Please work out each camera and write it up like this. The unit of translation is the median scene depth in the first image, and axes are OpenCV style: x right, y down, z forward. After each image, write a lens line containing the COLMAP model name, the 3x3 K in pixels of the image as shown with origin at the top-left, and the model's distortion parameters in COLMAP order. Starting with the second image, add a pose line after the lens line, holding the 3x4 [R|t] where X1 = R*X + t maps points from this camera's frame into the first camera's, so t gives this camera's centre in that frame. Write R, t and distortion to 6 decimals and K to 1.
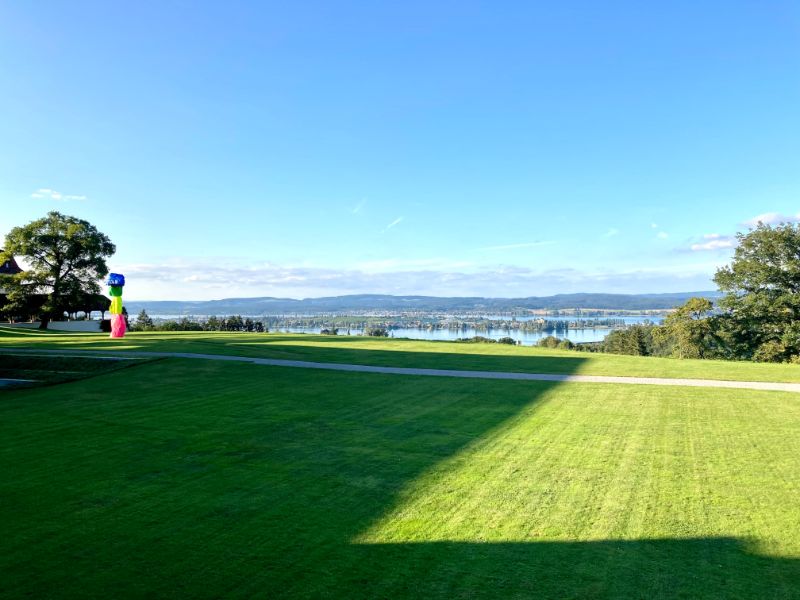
lens RADIAL K [[655.3, 0, 410.7], [0, 655.3, 297.1], [0, 0, 1]] dist [0.053202, -0.045280]
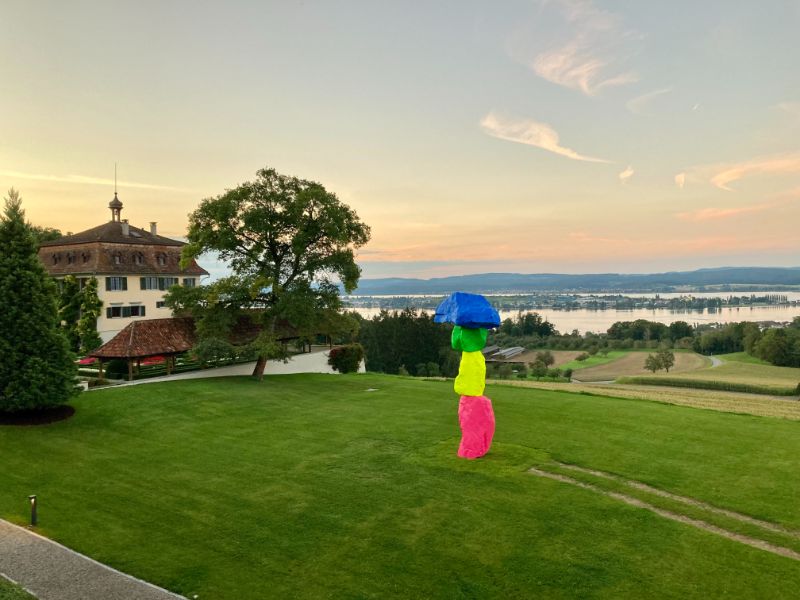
lens RADIAL K [[655.3, 0, 410.7], [0, 655.3, 297.1], [0, 0, 1]] dist [0.053202, -0.045280]
pose [[0.982622, -0.011921, -0.185233, -0.312149], [0.018023, 0.999348, 0.031296, -0.035968], [0.184739, -0.034091, 0.982196, 0.467302]]
